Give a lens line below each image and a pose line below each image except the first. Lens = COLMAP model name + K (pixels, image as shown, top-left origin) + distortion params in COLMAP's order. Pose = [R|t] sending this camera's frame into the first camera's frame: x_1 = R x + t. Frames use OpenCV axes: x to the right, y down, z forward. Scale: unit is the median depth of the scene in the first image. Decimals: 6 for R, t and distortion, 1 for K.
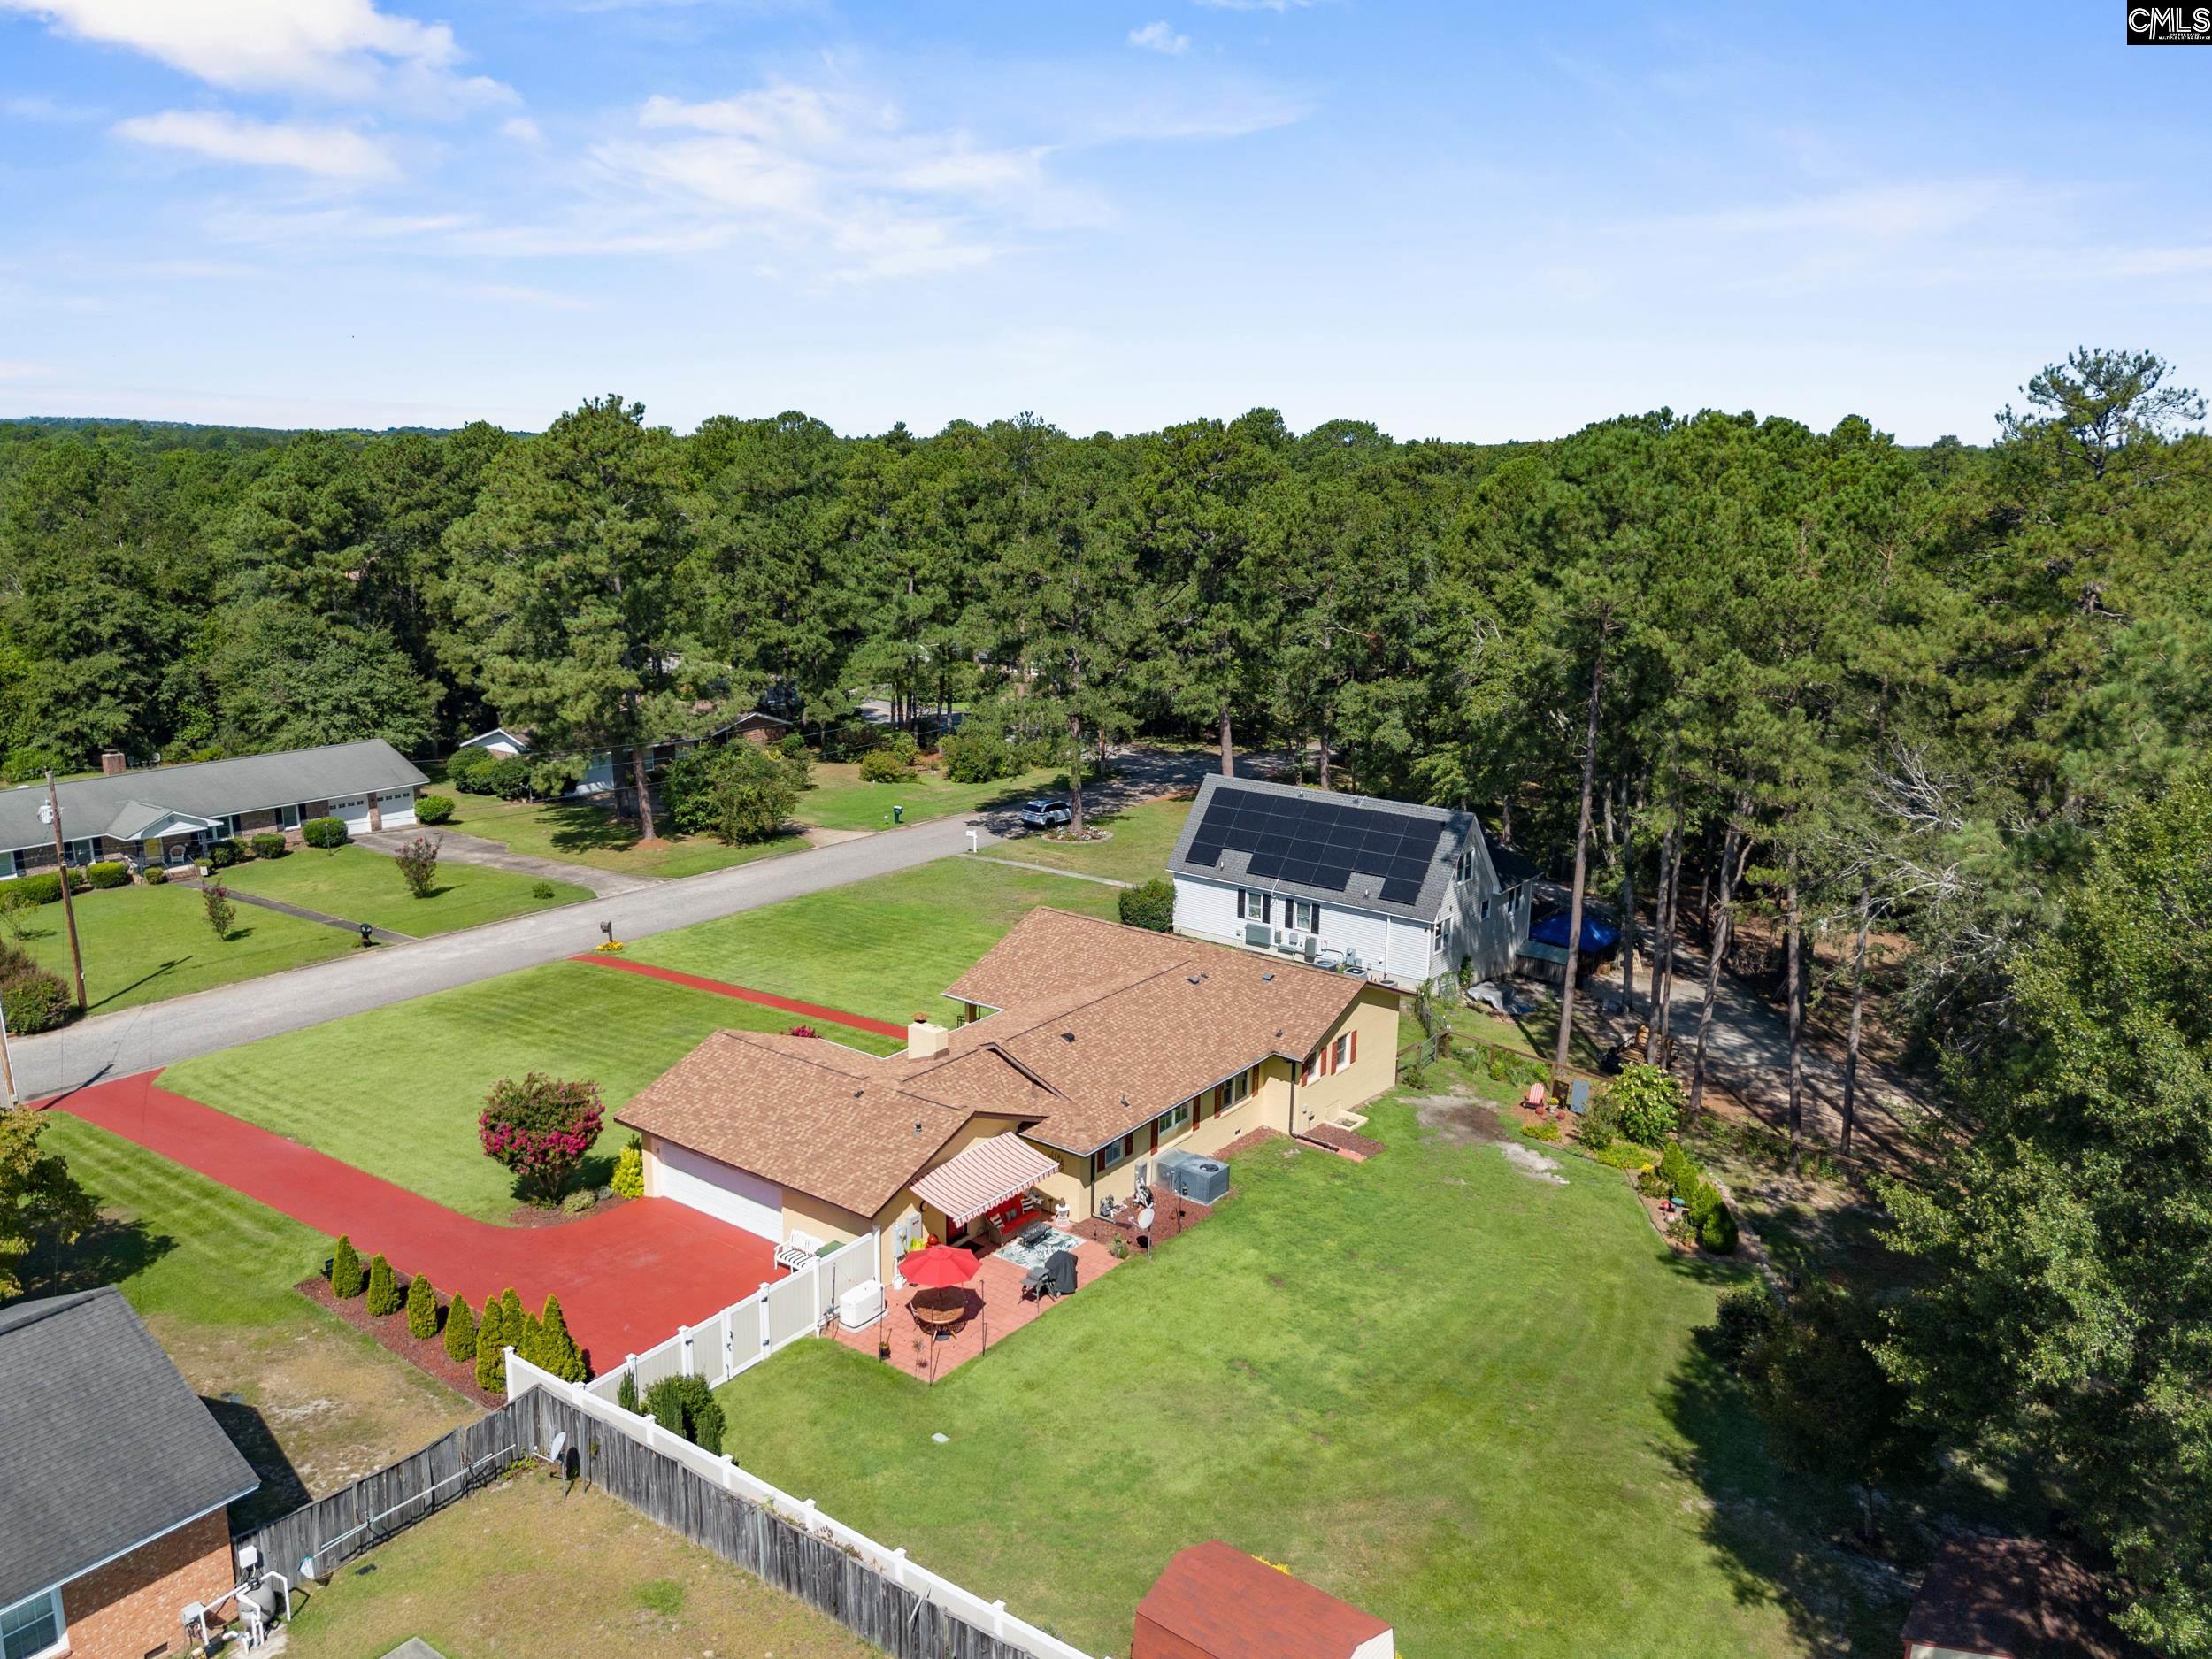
lens RADIAL K [[1600.1, 0, 1106.0], [0, 1600.1, 829.5], [0, 0, 1]] dist [0.077330, -0.061140]
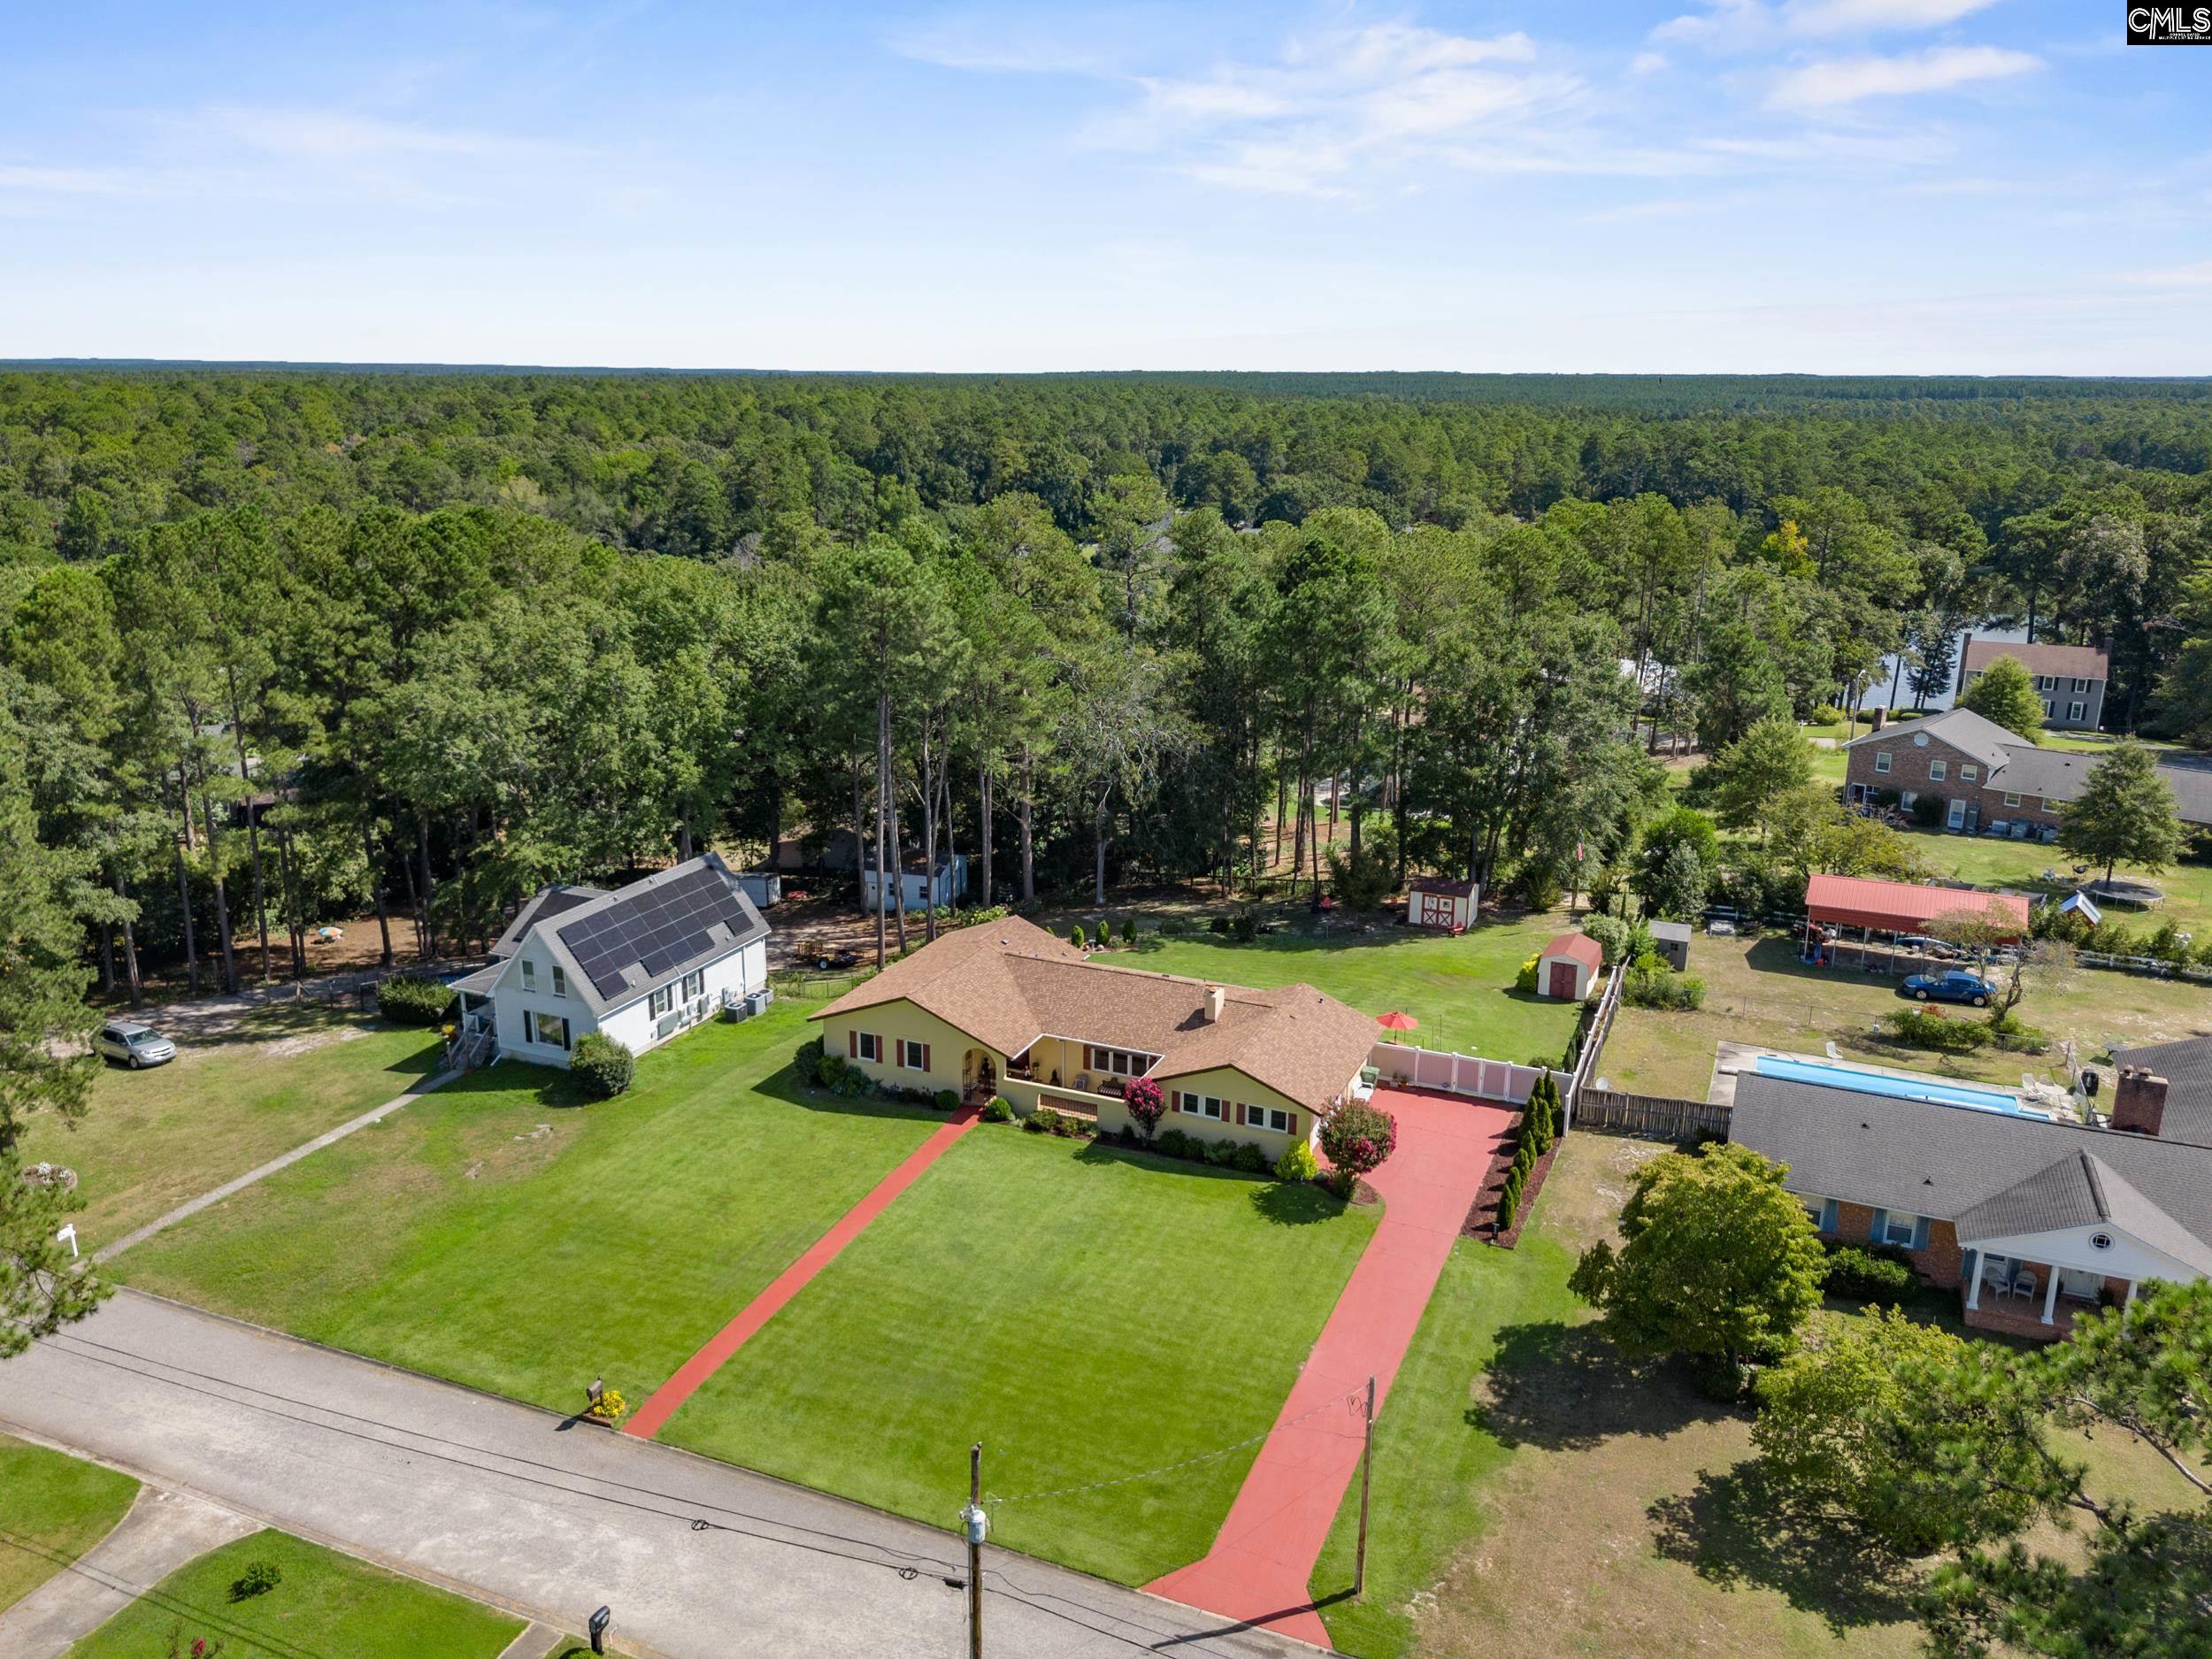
lens RADIAL K [[1629.1, 0, 1093.9], [0, 1629.1, 834.5], [0, 0, 1]] dist [0.065528, -0.054886]
pose [[-0.215522, -0.280513, 0.935341, -1.043450], [0.213206, 0.921224, 0.325406, -0.379723], [-0.952939, 0.269552, -0.138737, 0.898407]]
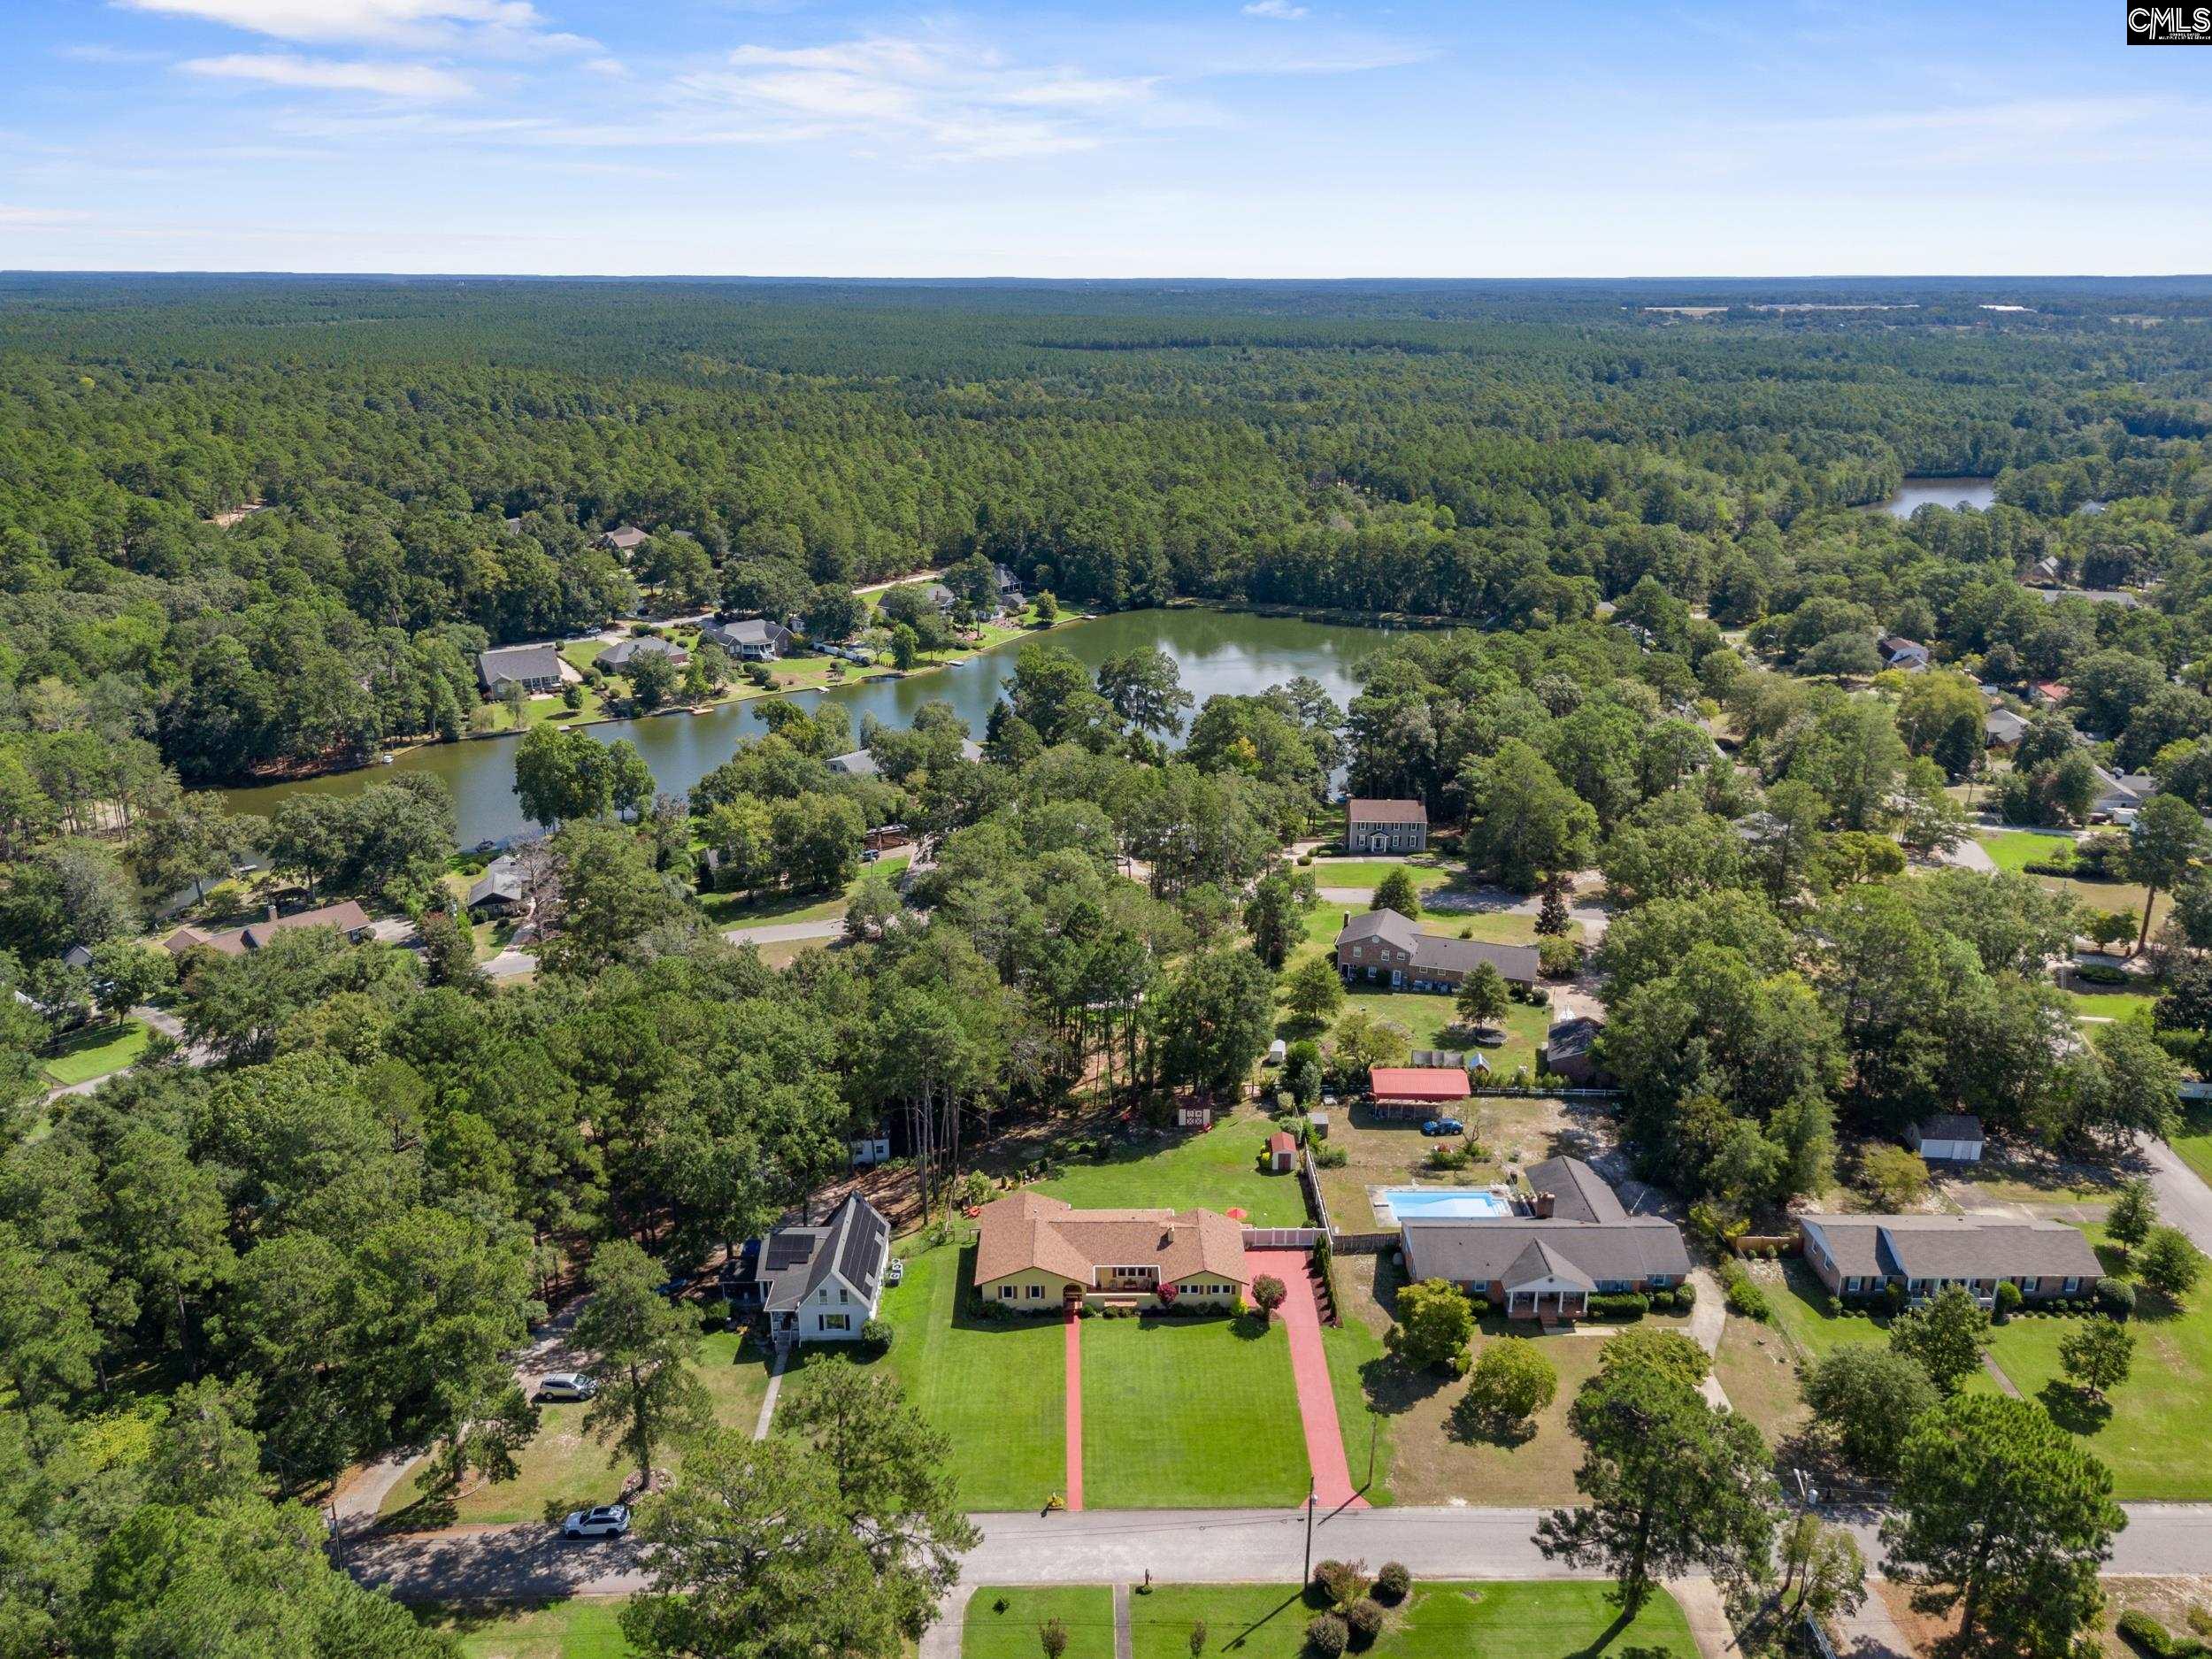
lens RADIAL K [[1629.1, 0, 1093.9], [0, 1629.1, 834.5], [0, 0, 1]] dist [0.065528, -0.054886]
pose [[-0.596942, -0.275141, 0.753630, -1.560452], [0.173504, 0.872852, 0.456099, -1.428984], [-0.783299, 0.403023, -0.473303, 1.628588]]
